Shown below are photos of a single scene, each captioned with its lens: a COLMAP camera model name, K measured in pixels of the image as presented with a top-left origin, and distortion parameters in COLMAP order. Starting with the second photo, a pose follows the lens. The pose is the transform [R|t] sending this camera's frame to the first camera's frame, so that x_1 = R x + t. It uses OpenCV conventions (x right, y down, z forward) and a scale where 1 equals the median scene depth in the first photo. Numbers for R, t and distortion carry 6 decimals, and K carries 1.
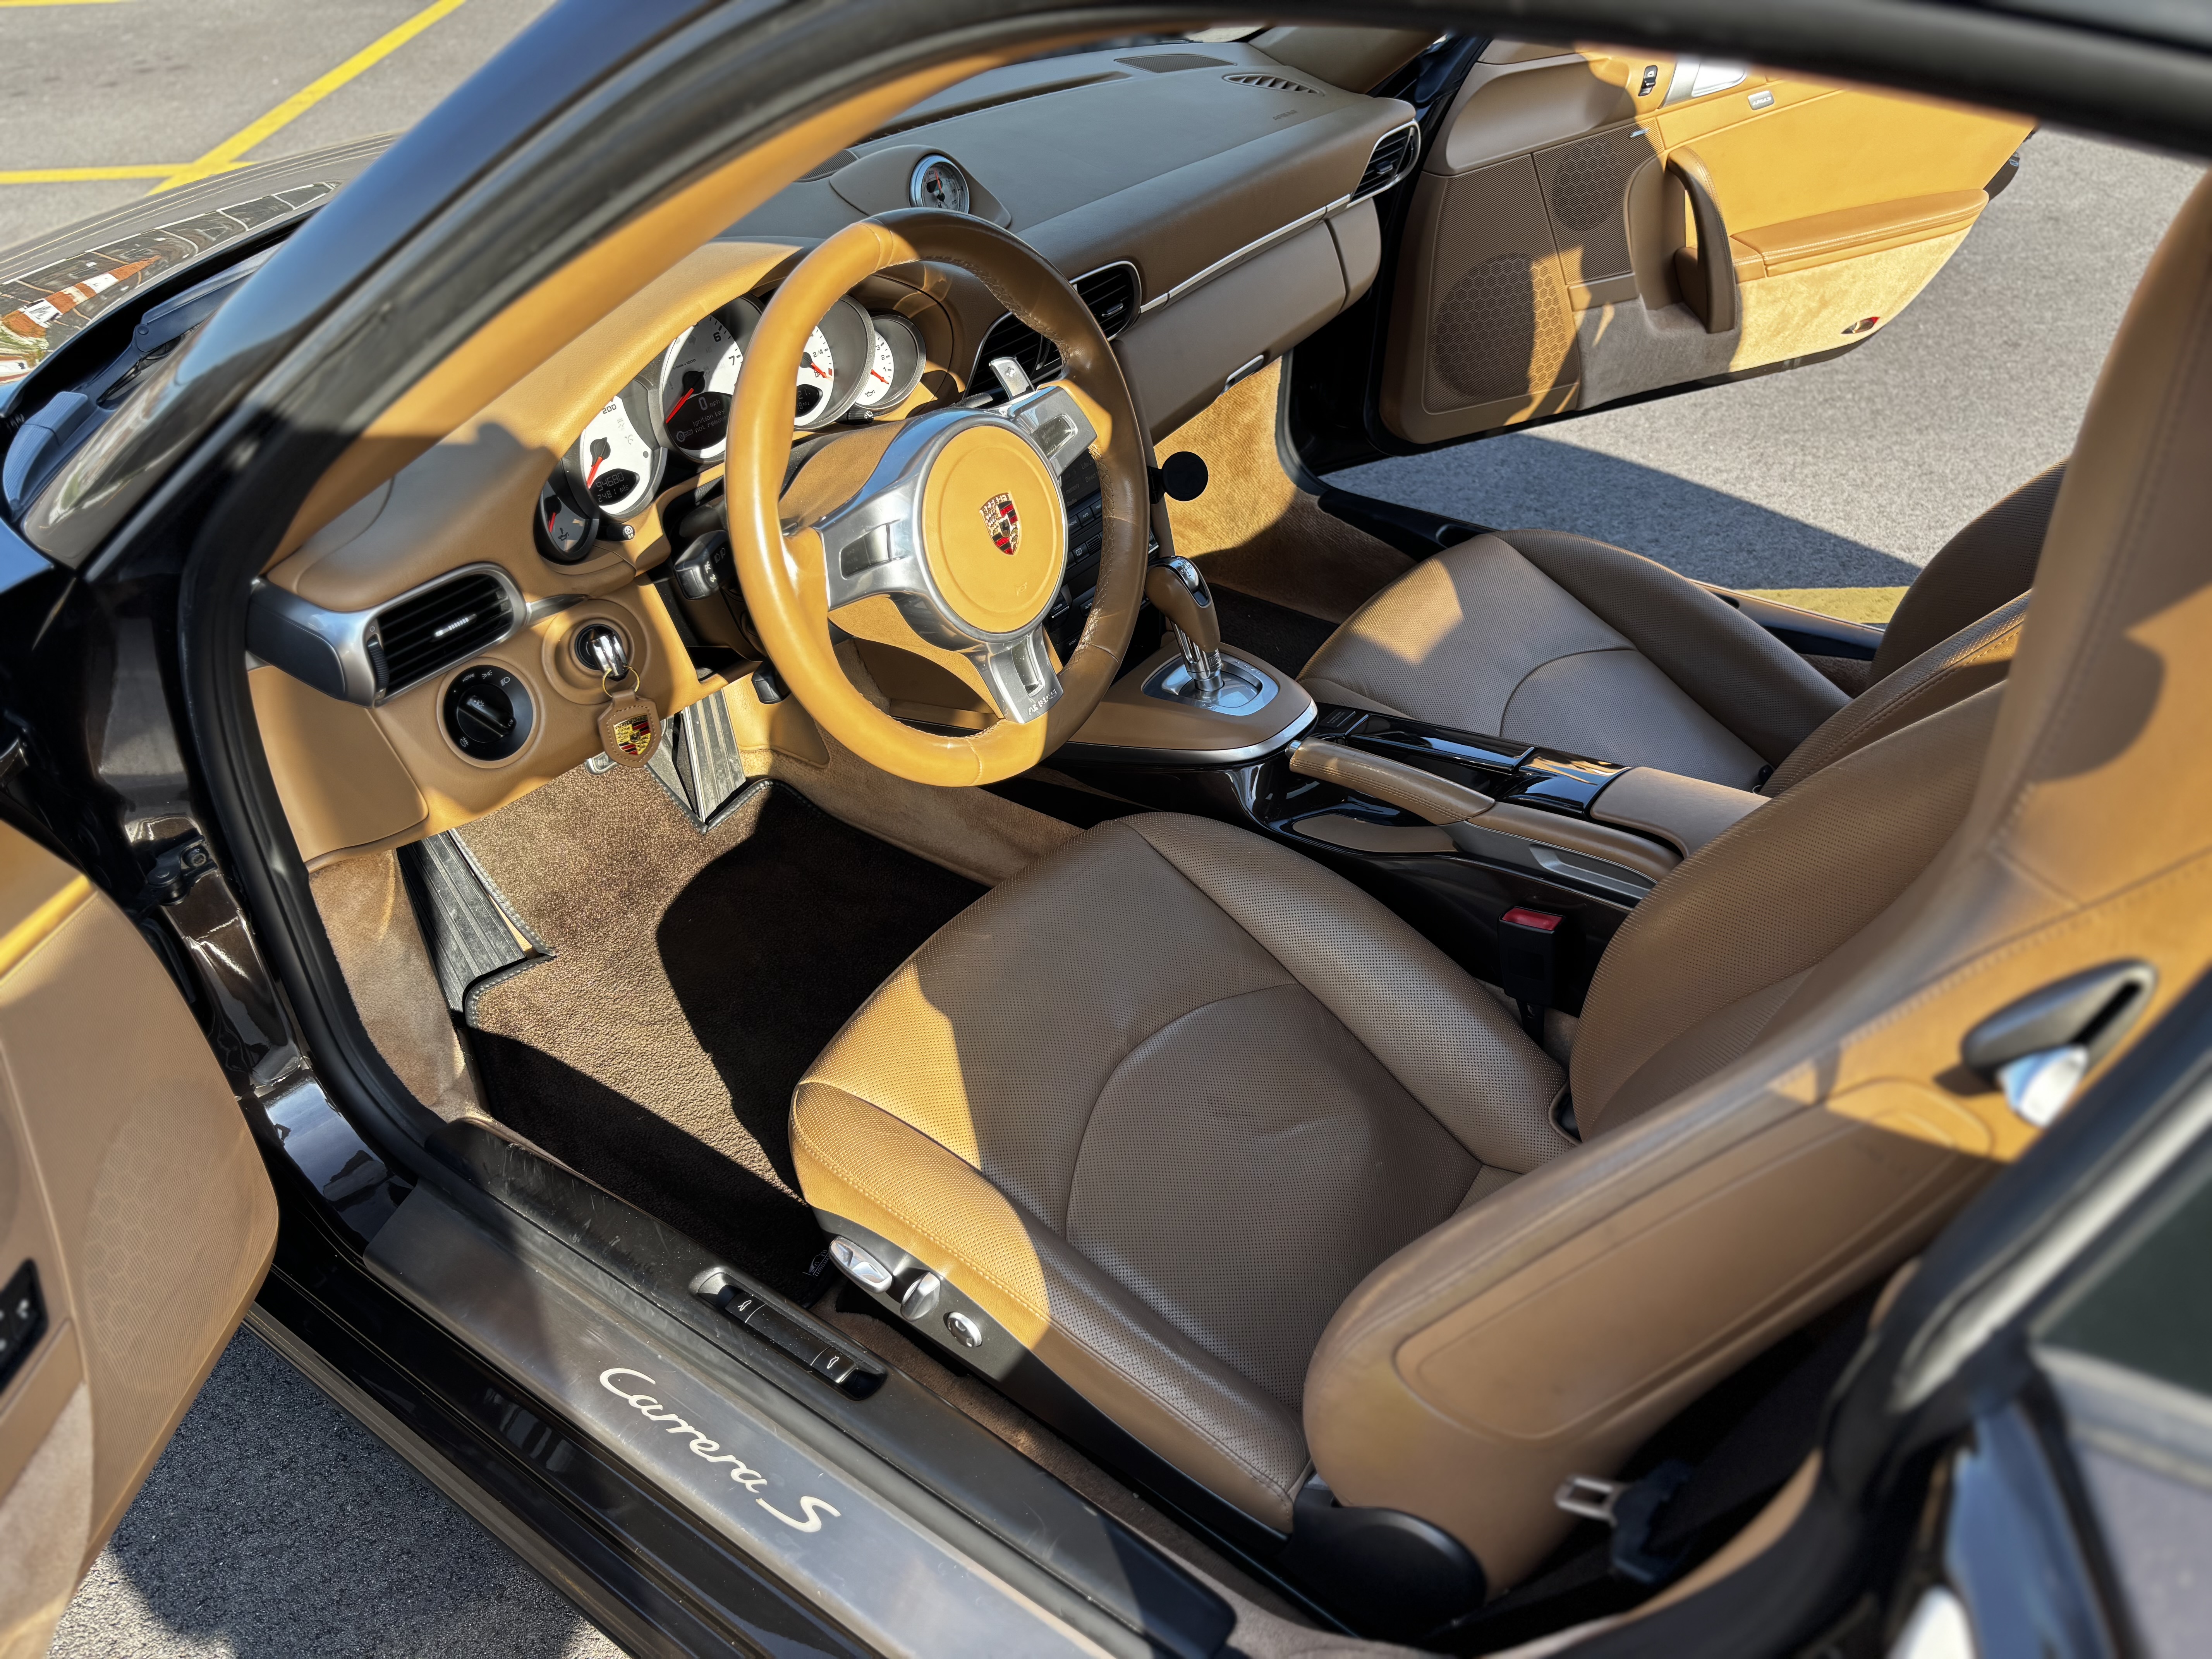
lens RADIAL K [[1693.3, 0, 1105.8], [0, 1693.3, 838.1], [0, 0, 1]] dist [0.003141, -0.027558]
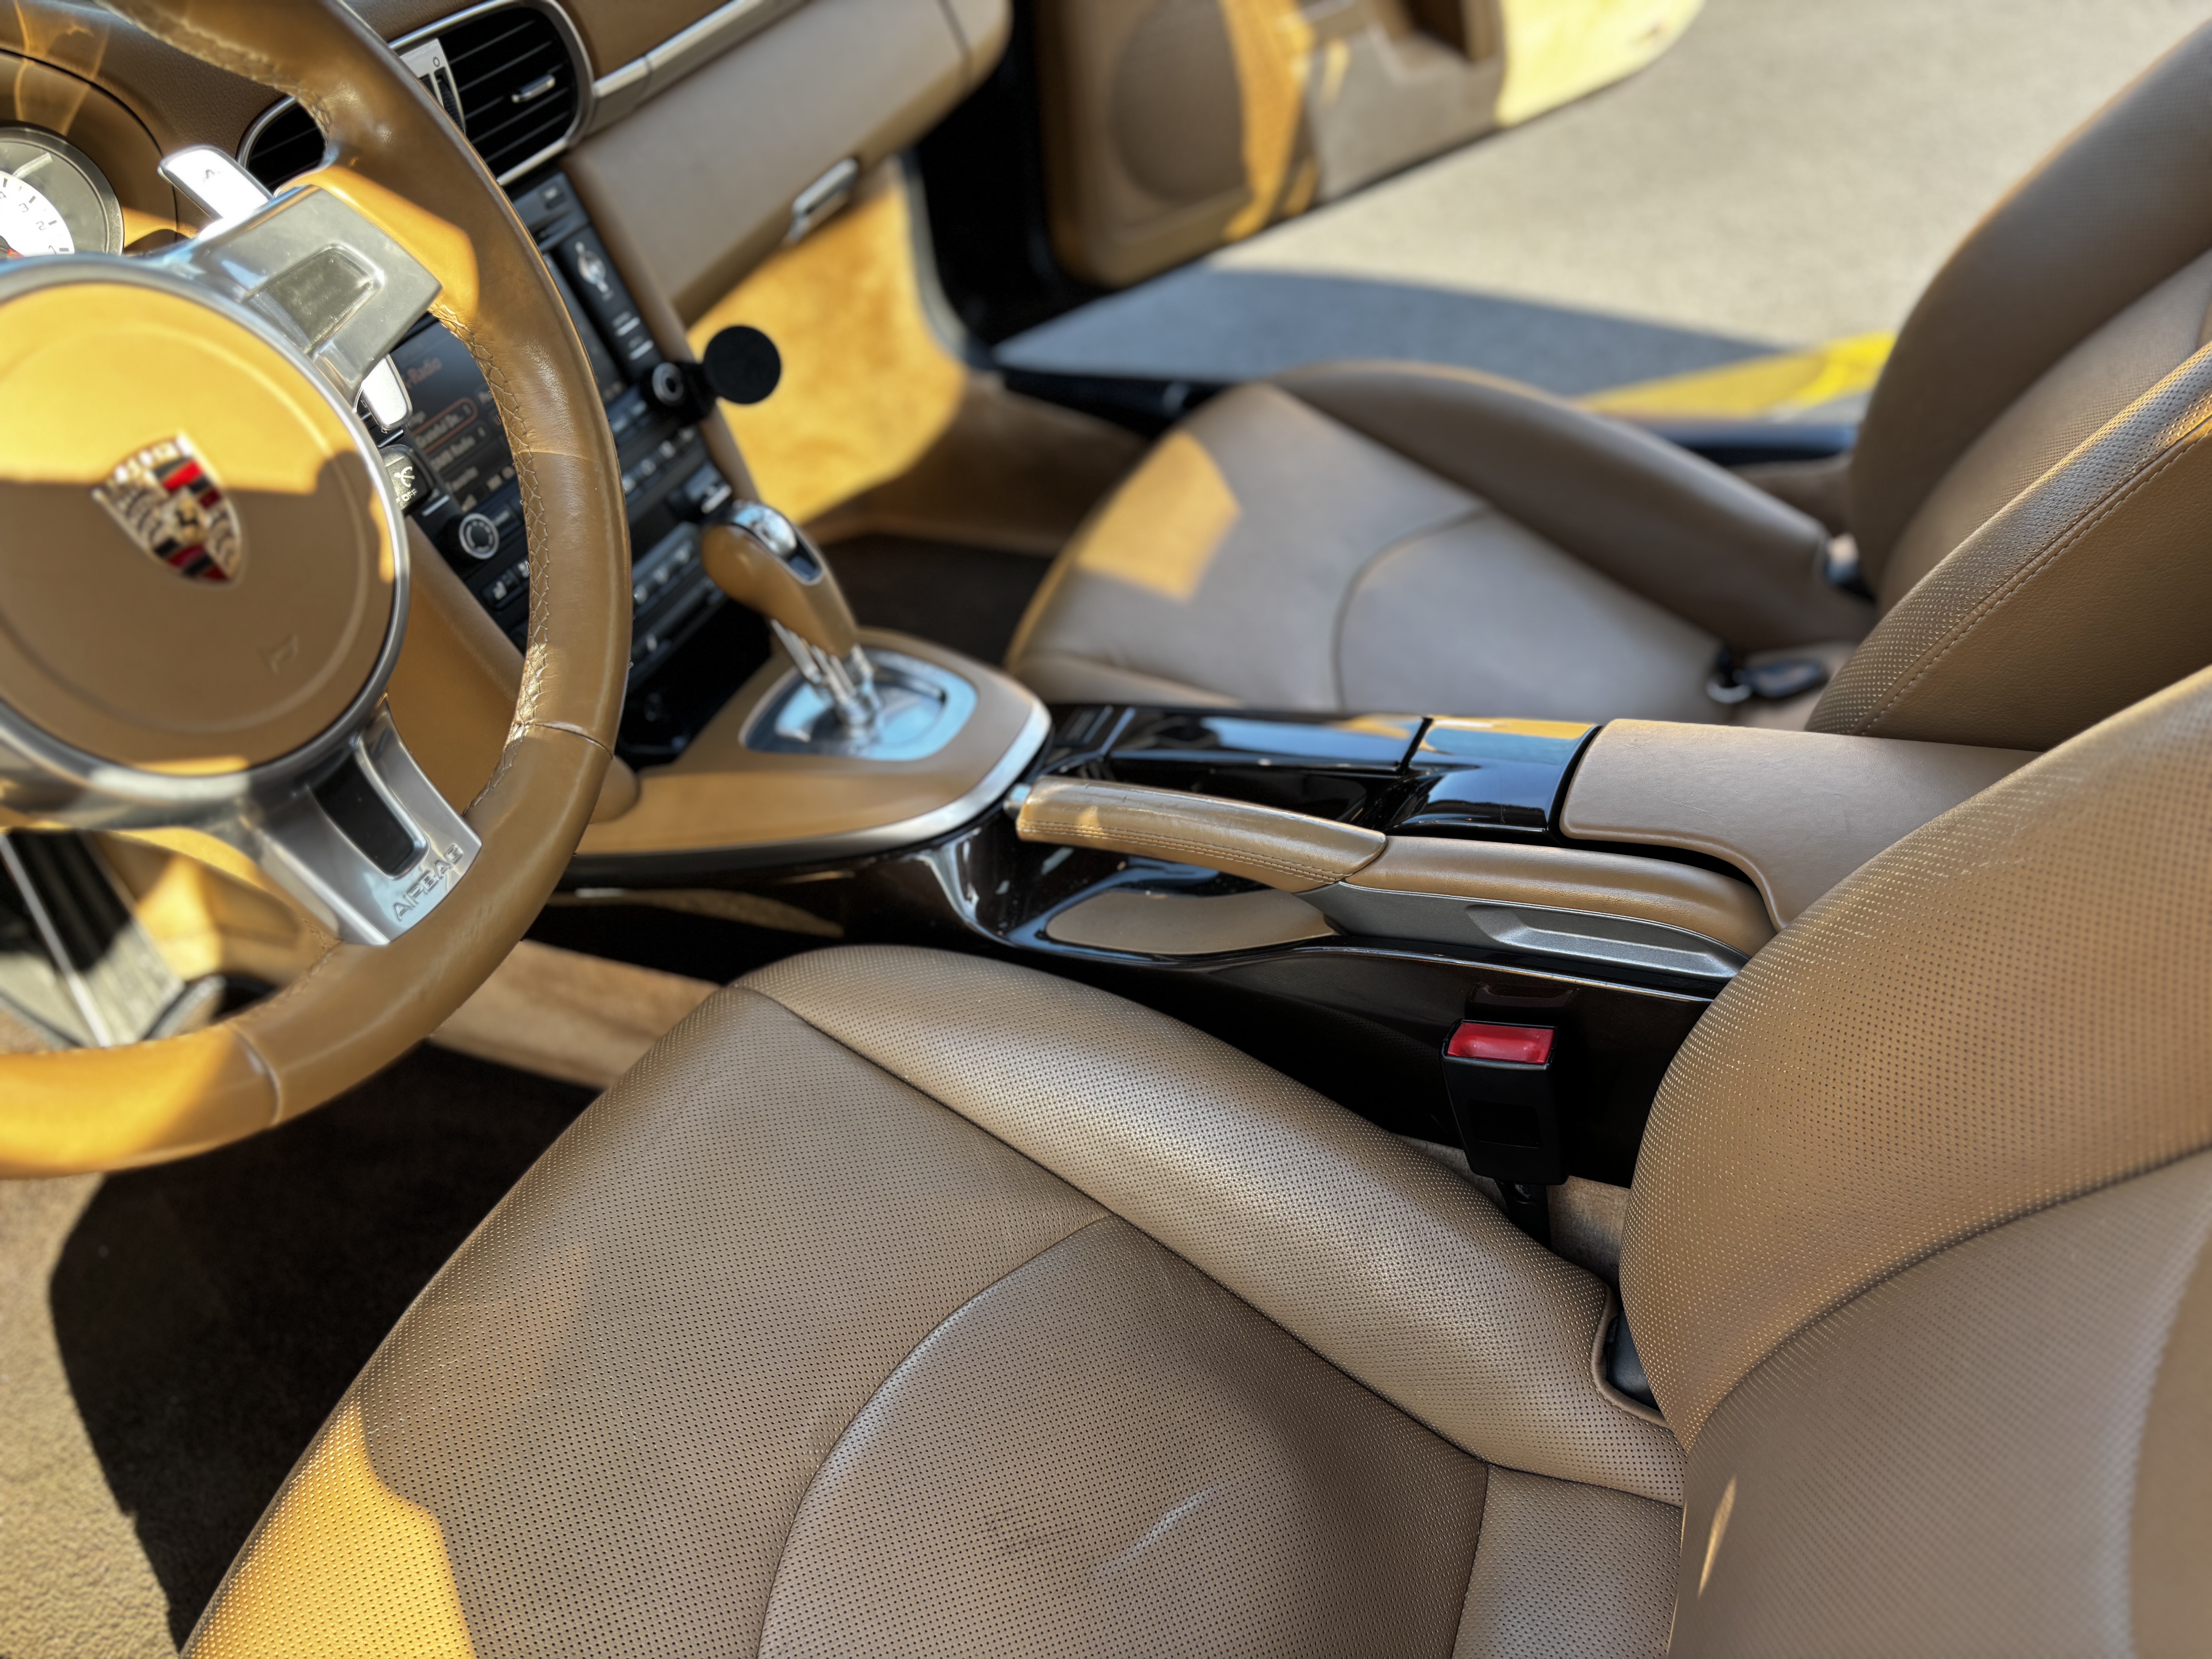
lens RADIAL K [[1693.3, 0, 1112.9], [0, 1693.3, 824.9], [0, 0, 1]] dist [0.003141, -0.027558]
pose [[0.970406, -0.207858, 0.122907, 0.066726], [0.203251, 0.977898, 0.049043, -0.062696], [-0.130385, -0.022611, 0.991206, 0.408496]]
